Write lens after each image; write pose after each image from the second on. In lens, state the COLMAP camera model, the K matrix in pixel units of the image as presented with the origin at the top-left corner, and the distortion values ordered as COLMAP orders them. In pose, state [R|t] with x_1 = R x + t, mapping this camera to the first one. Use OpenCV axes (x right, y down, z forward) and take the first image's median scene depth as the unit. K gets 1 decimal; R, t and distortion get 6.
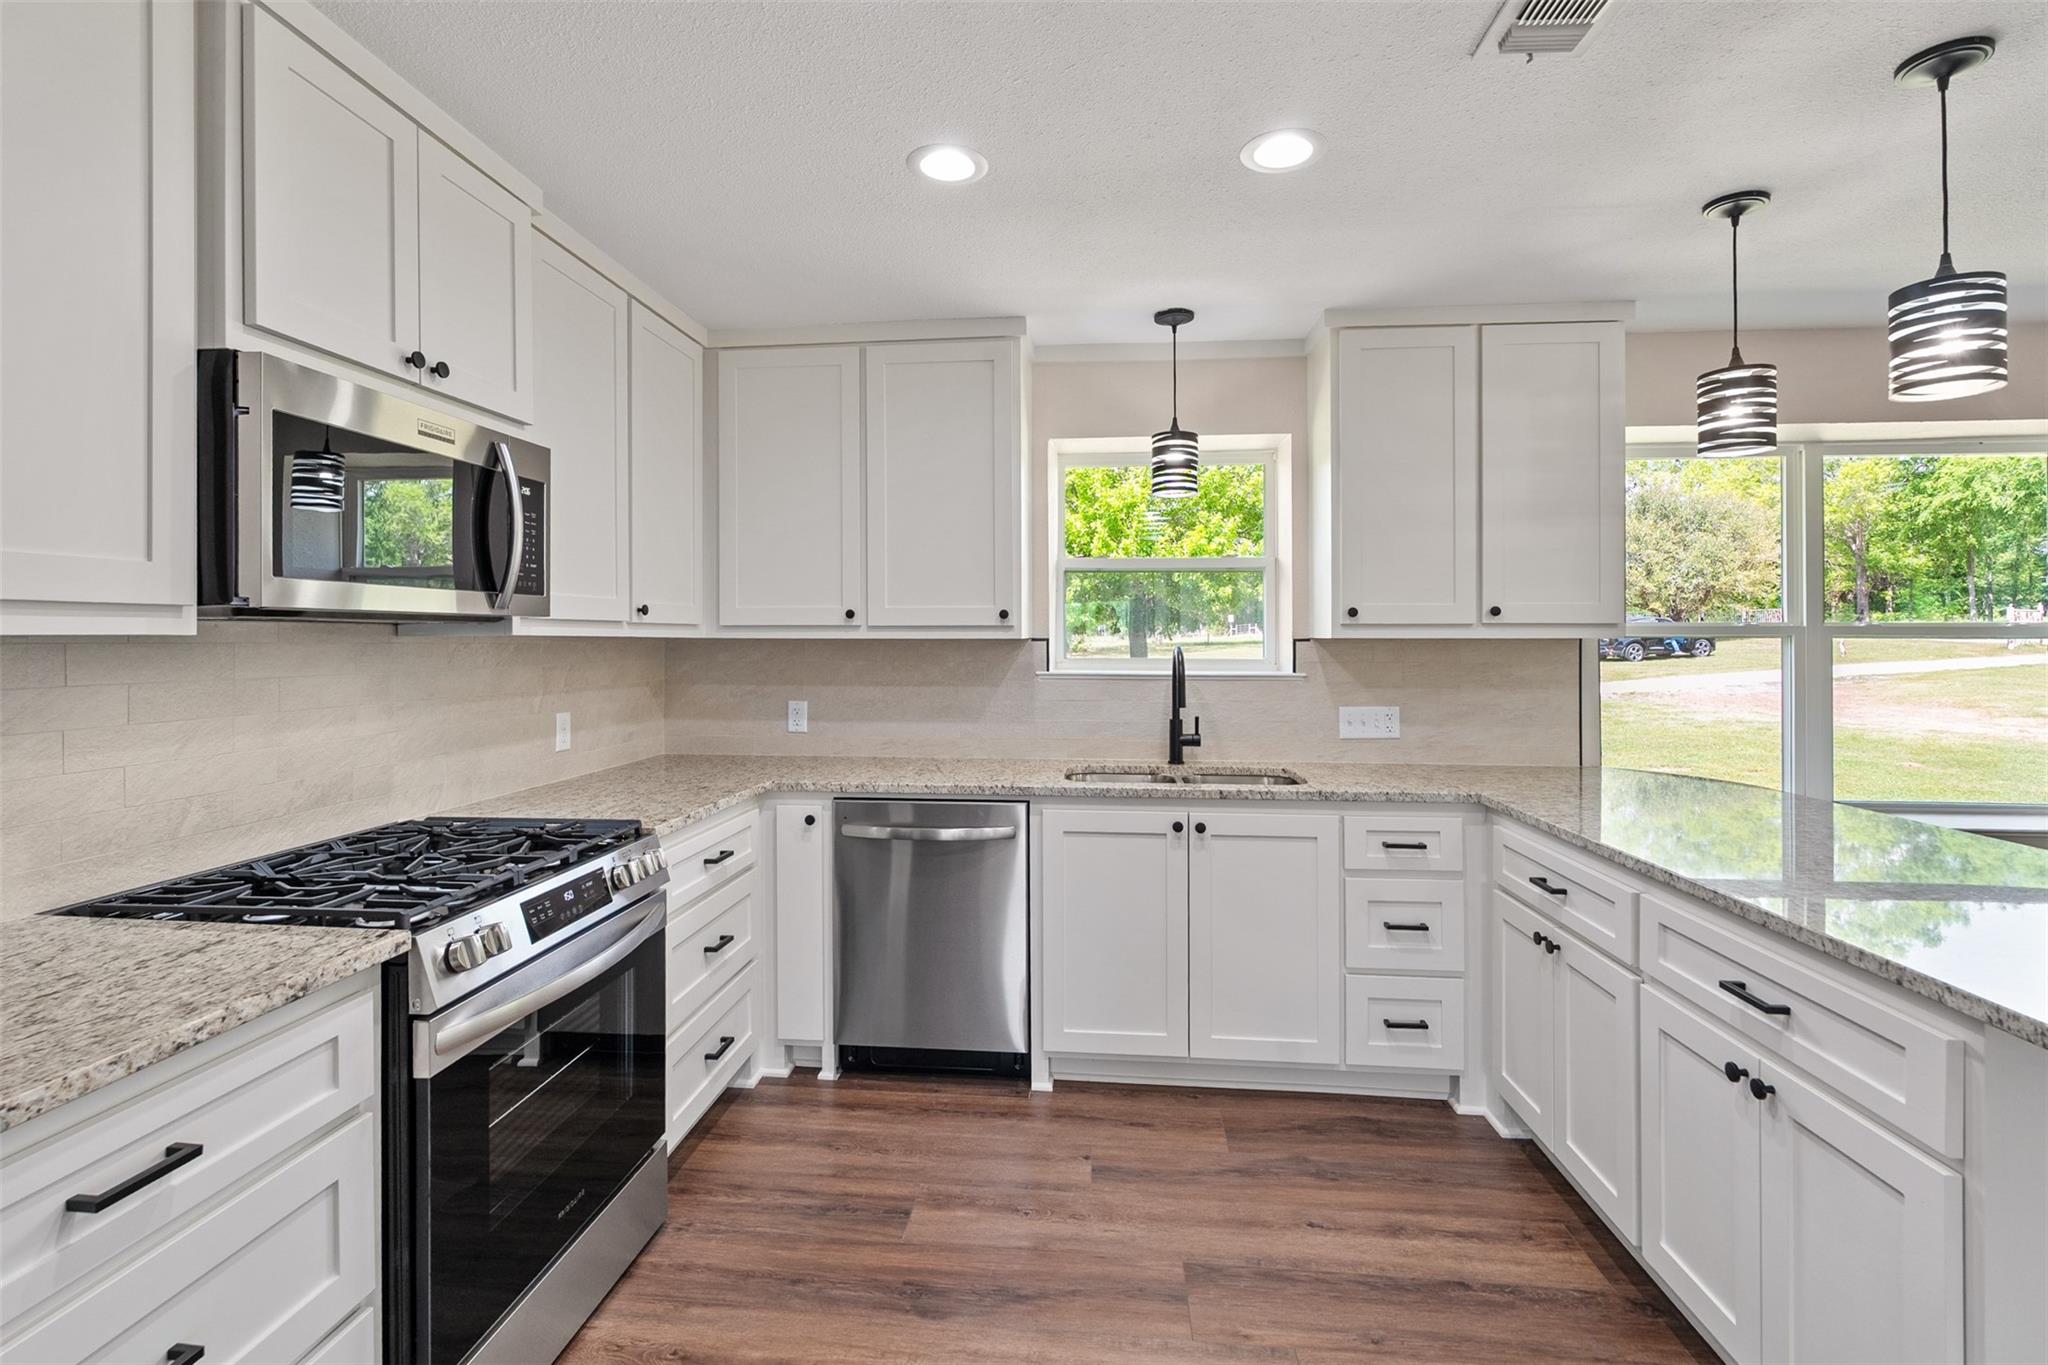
lens RADIAL K [[913.5, 0, 1012.6], [0, 913.5, 645.7], [0, 0, 1]] dist [-0.010580, 0.000959]
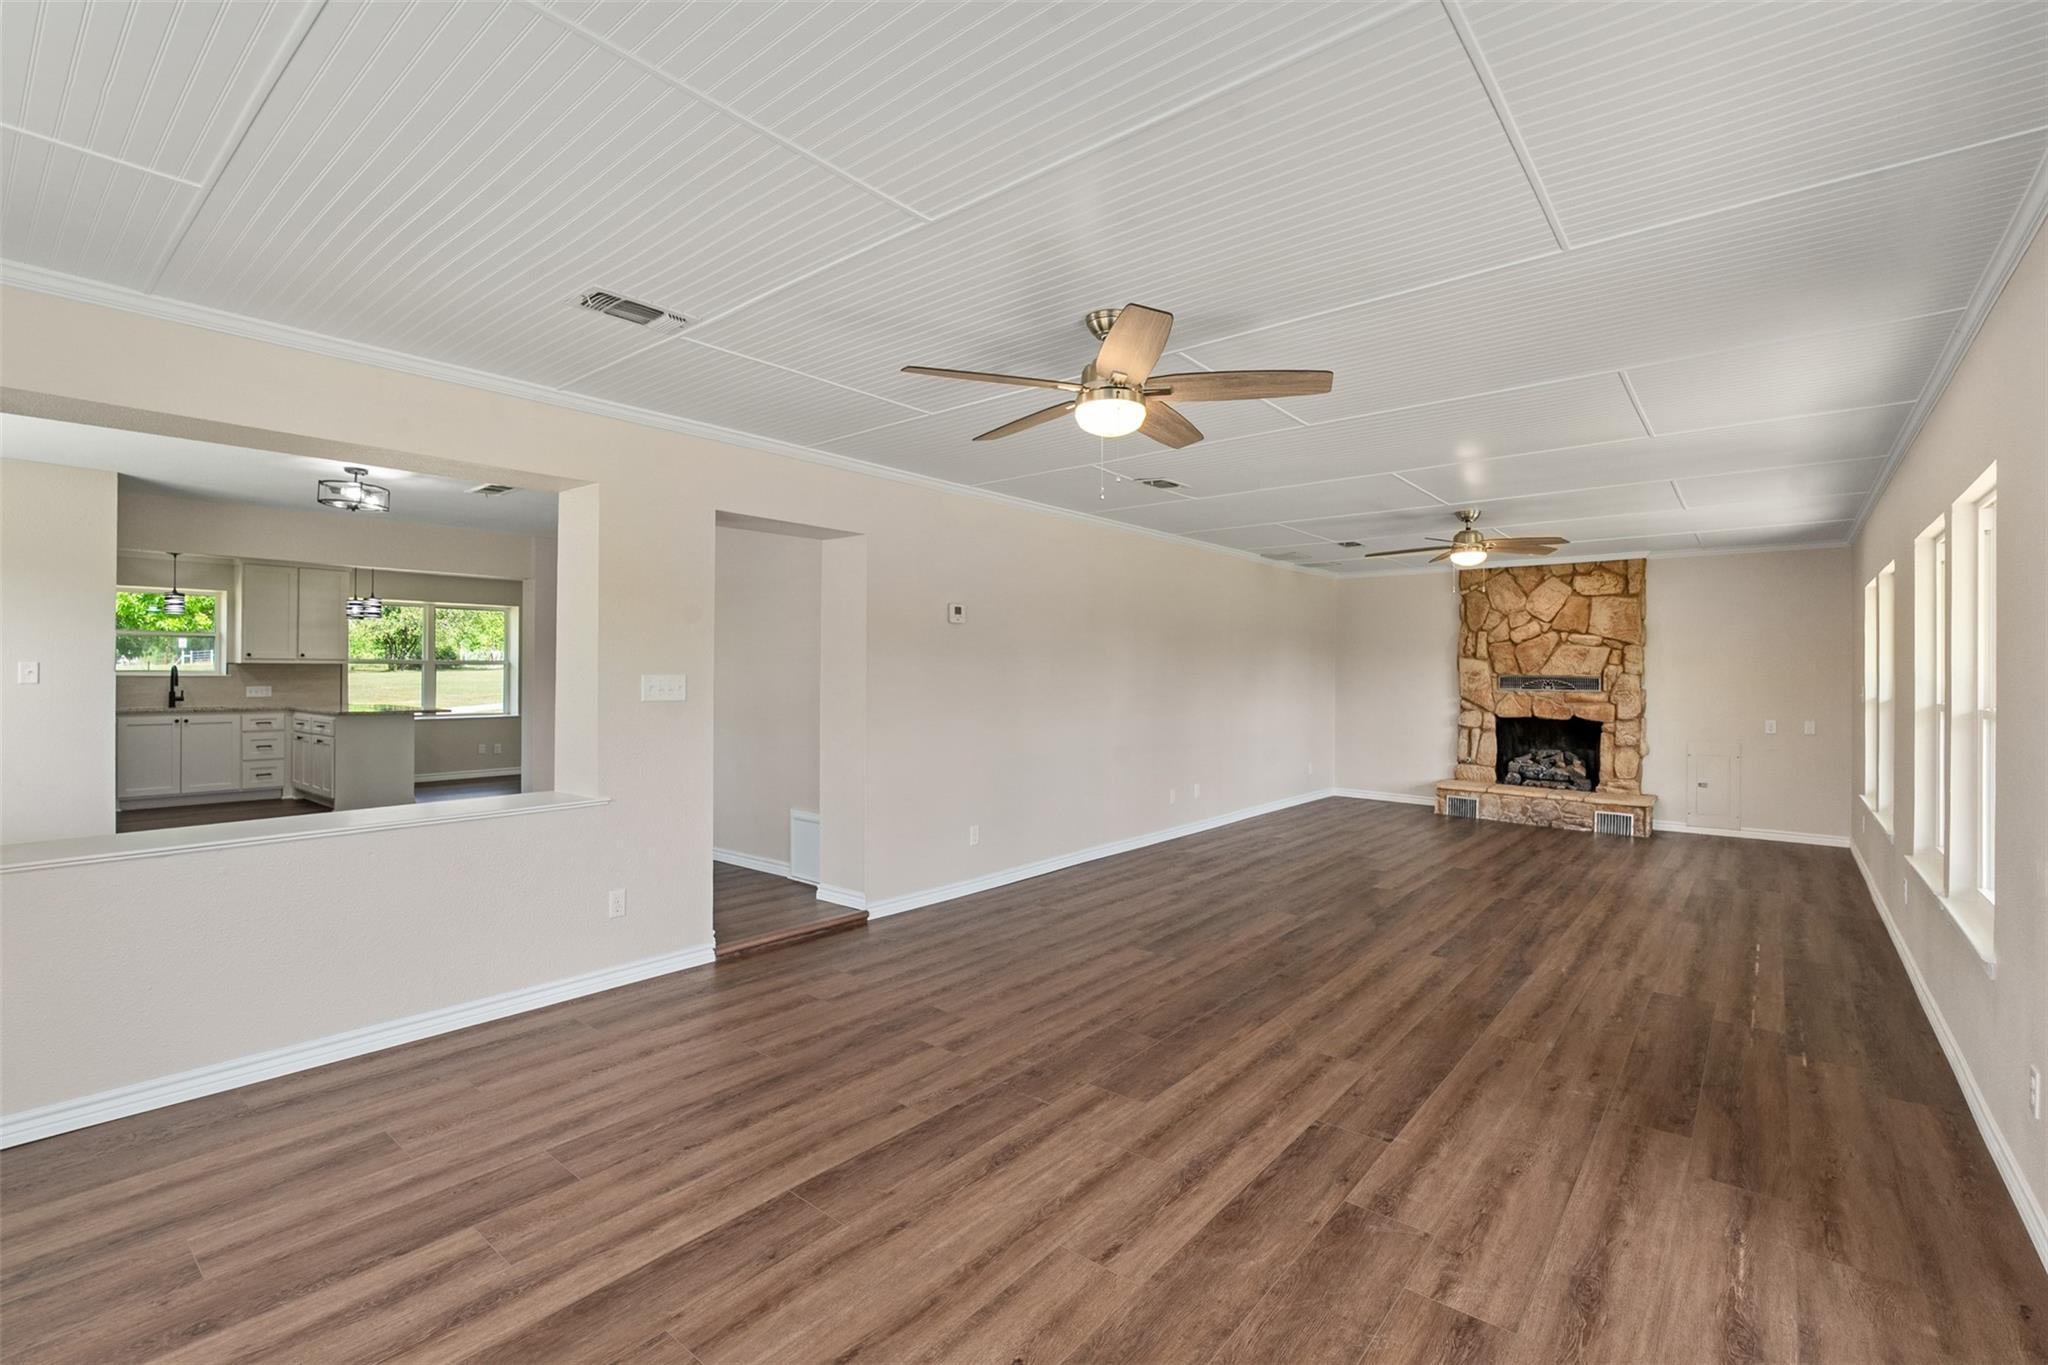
lens RADIAL K [[913.5, 0, 1033.7], [0, 913.5, 663.7], [0, 0, 1]] dist [-0.010580, 0.000959]
pose [[0.549802, 0.013799, 0.835181, -0.836543], [-0.001742, 0.999880, -0.015374, 0.041852], [-0.835293, 0.006998, 0.549761, -3.318509]]
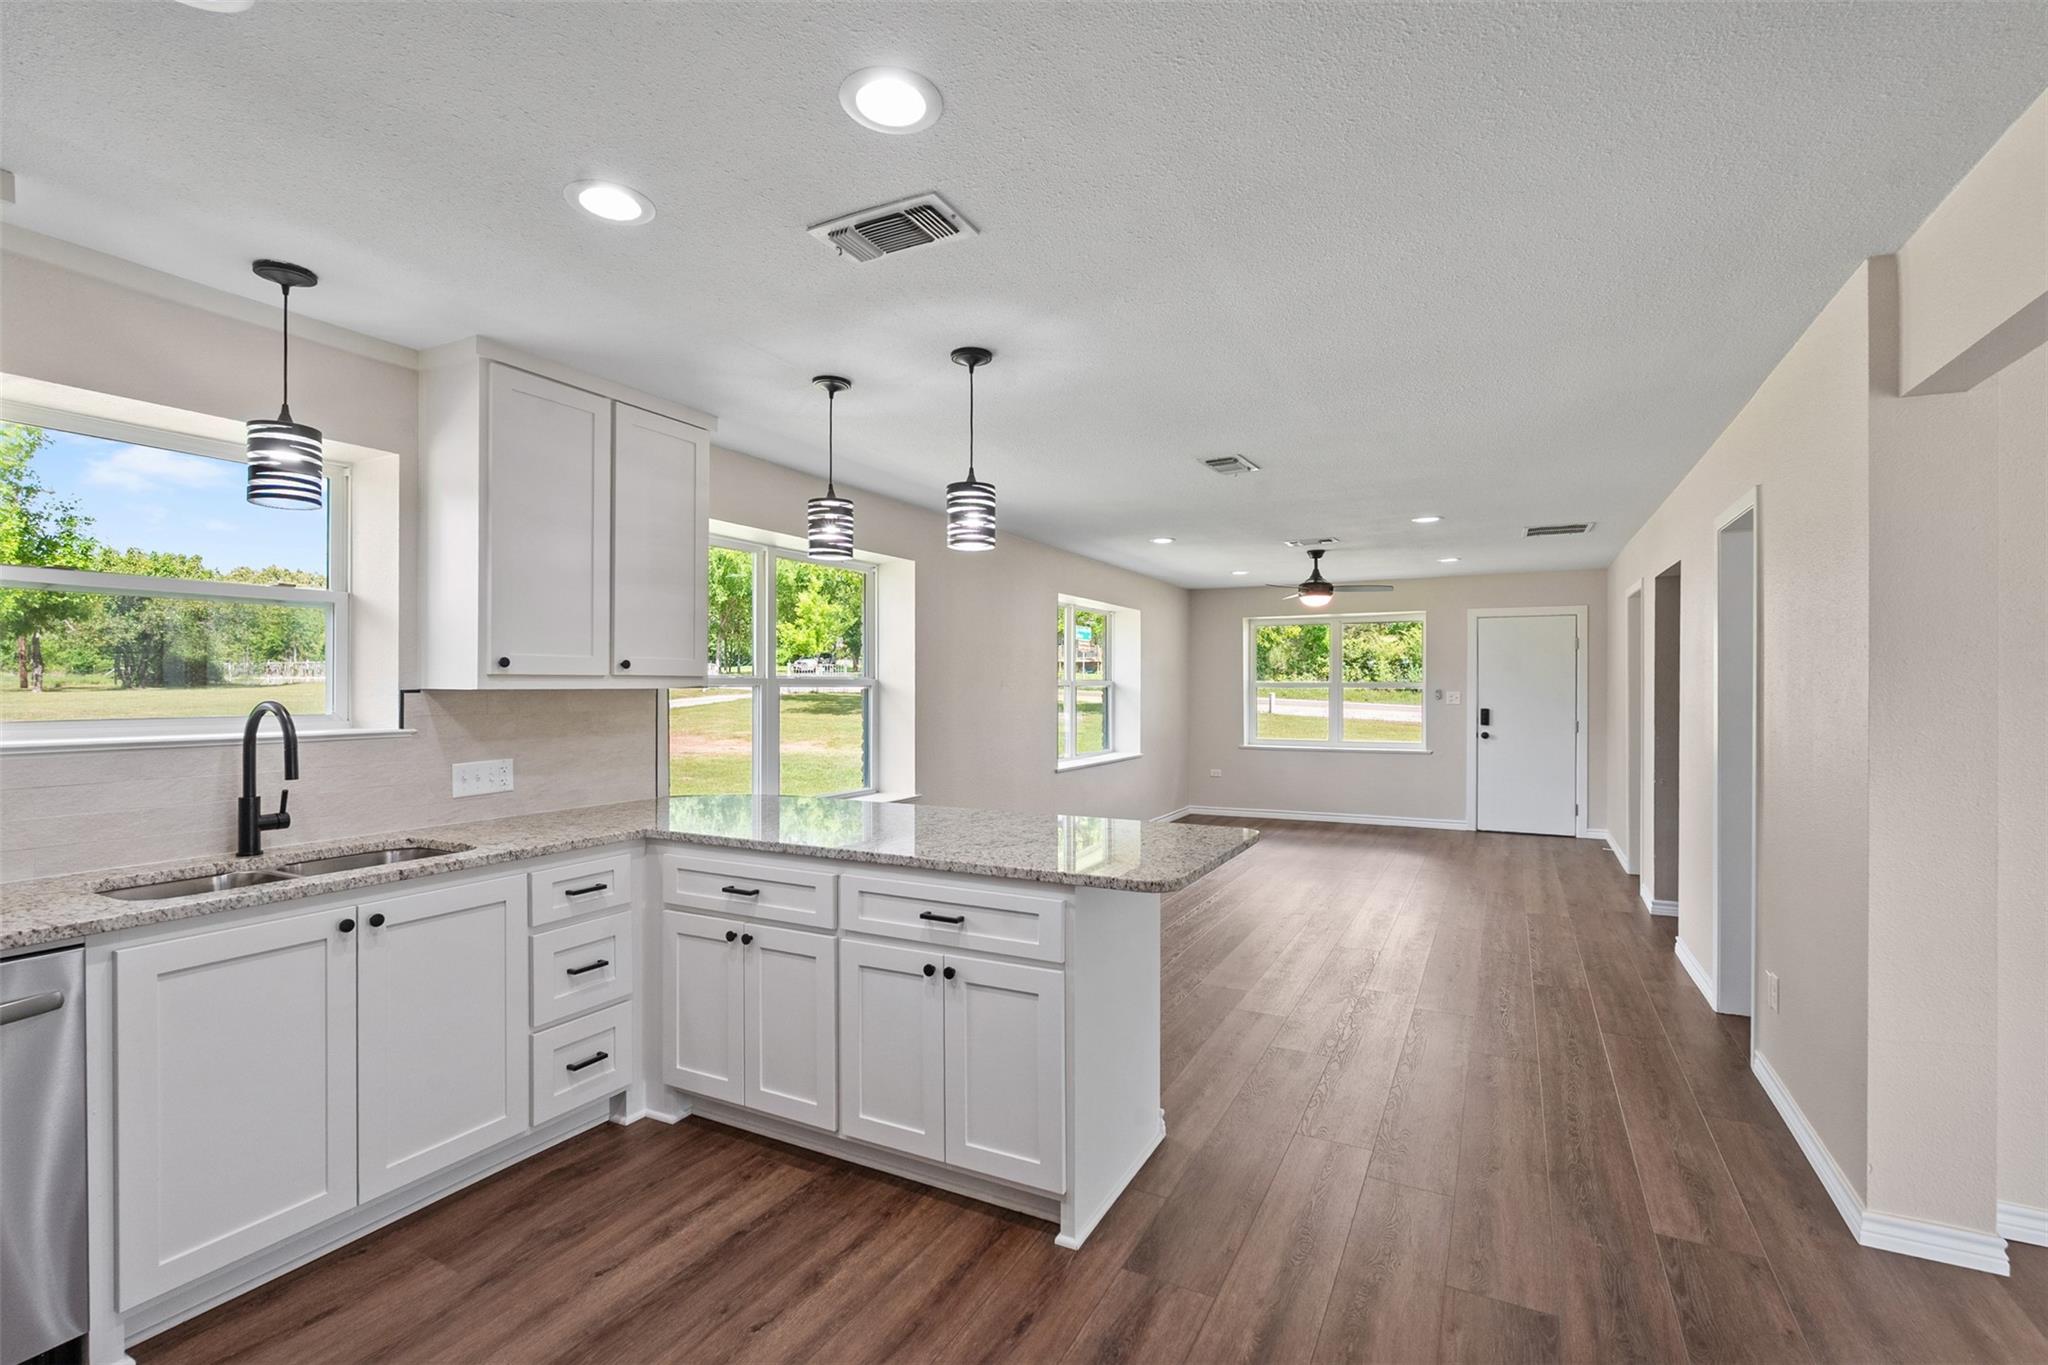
lens RADIAL K [[913.5, 0, 1019.1], [0, 913.5, 698.0], [0, 0, 1]] dist [-0.010580, 0.000959]
pose [[0.376254, -0.013548, 0.926417, -0.339134], [0.005978, 0.999908, 0.012195, -0.008289], [-0.926497, 0.000950, 0.376300, 0.153129]]
